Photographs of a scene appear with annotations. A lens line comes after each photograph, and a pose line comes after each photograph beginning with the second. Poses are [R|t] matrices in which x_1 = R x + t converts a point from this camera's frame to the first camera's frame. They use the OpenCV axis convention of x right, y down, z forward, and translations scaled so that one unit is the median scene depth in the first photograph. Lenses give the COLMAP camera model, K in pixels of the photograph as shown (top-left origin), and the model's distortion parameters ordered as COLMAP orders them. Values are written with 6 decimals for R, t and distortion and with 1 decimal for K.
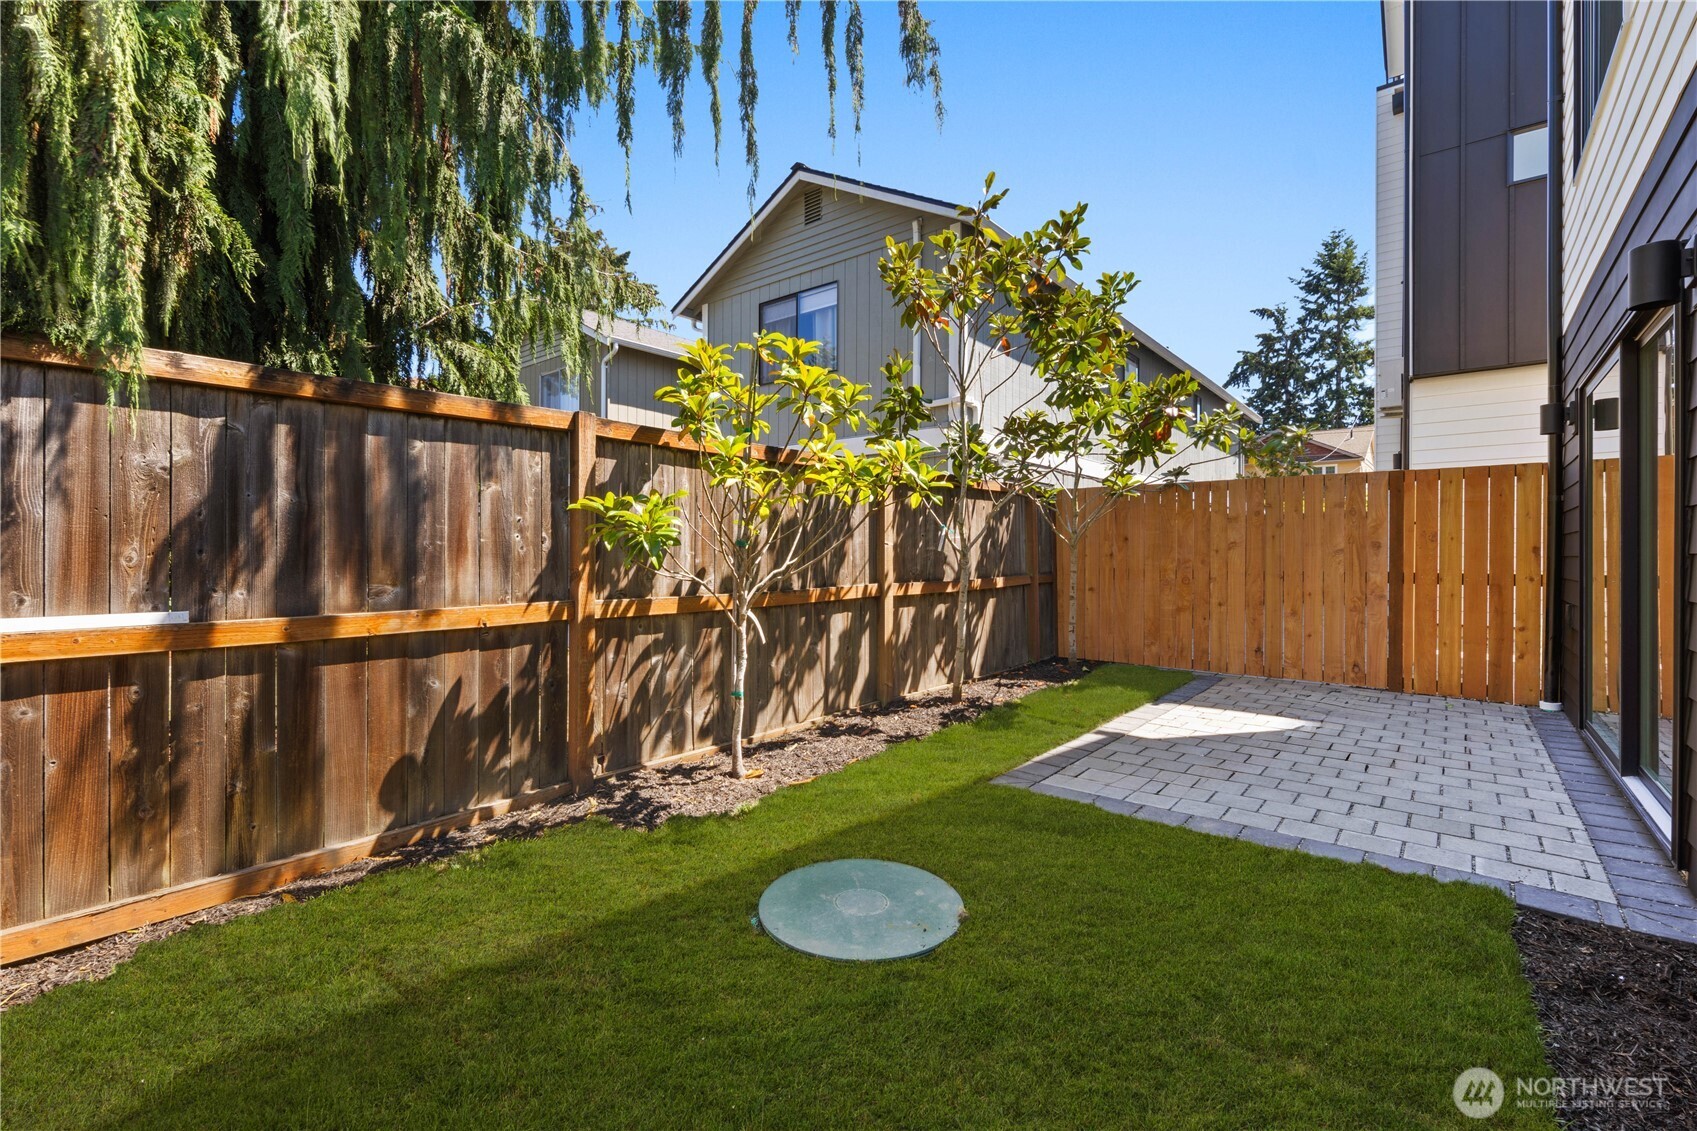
lens RADIAL K [[739.7, 0, 841.5], [0, 739.7, 555.5], [0, 0, 1]] dist [0.004325, -0.002751]
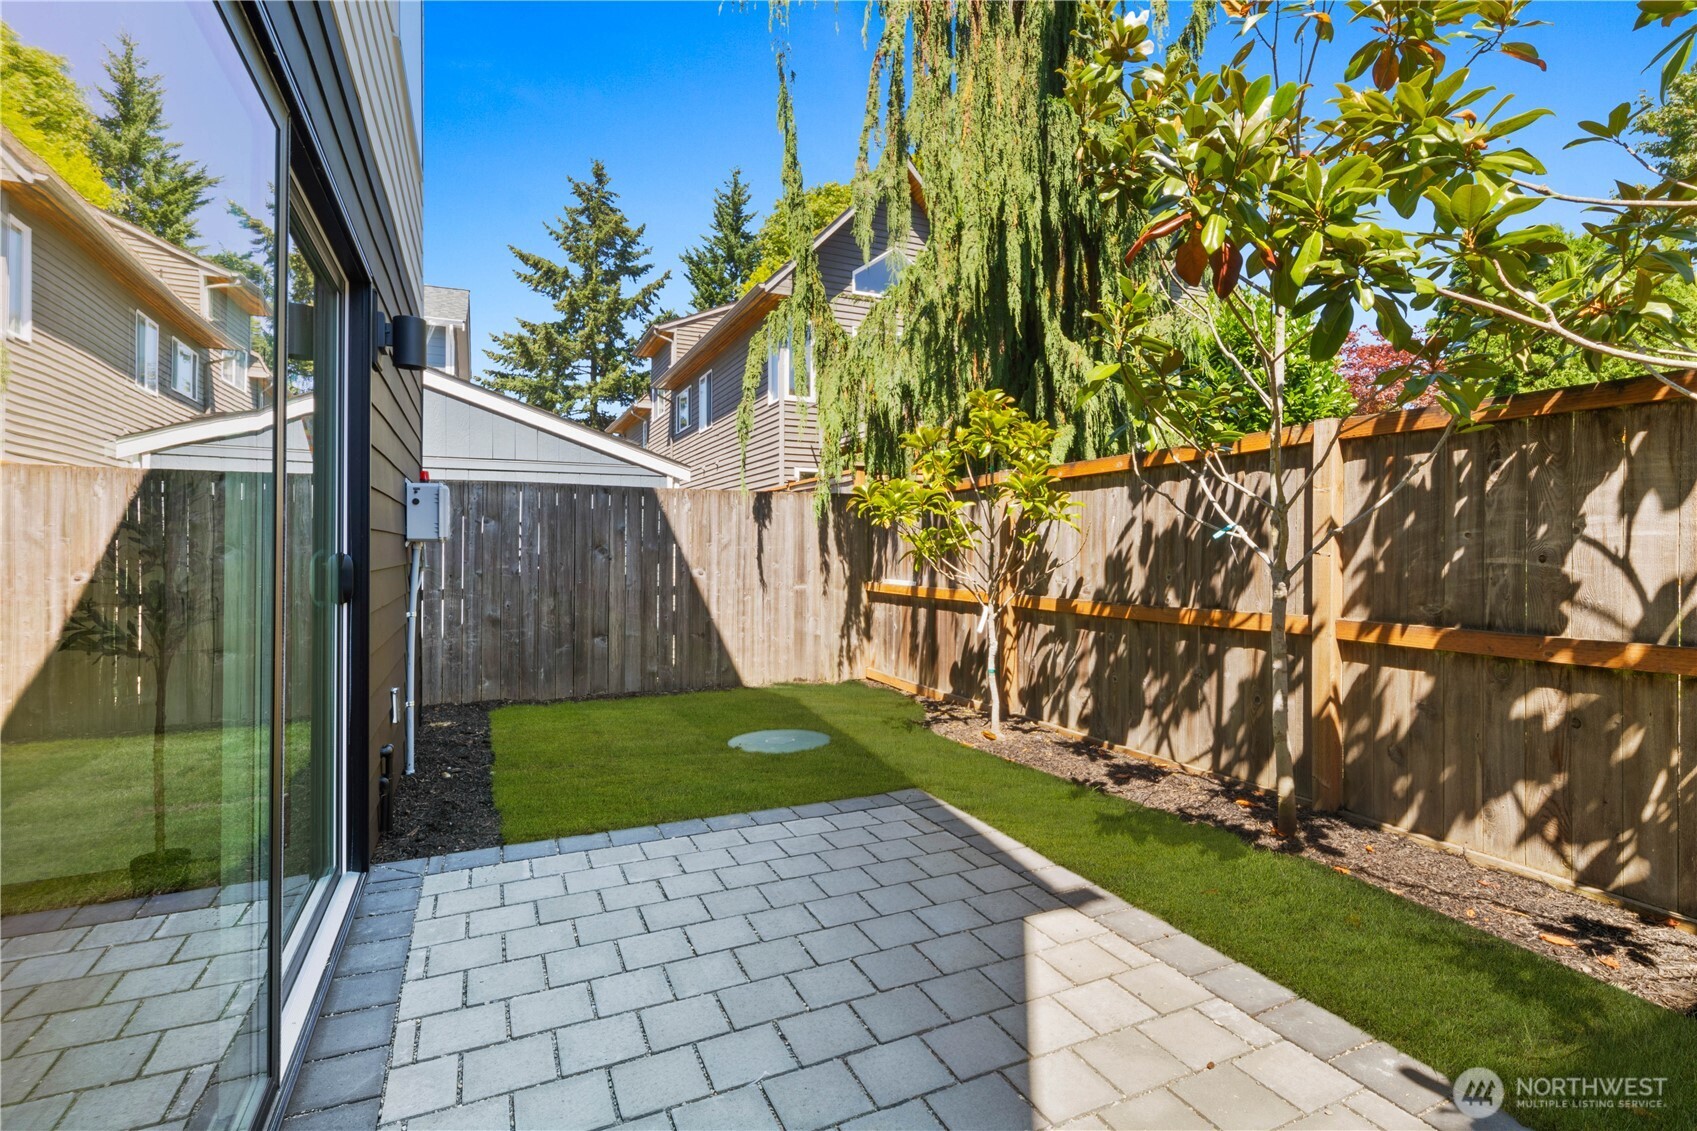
lens RADIAL K [[802.1, 0, 863.7], [0, 802.1, 550.4], [0, 0, 1]] dist [0.005154, -0.000470]
pose [[-0.423295, -0.005426, -0.905976, 1.147764], [-0.011860, 0.999930, -0.000447, -0.021382], [0.905914, 0.010556, -0.423329, 1.295714]]
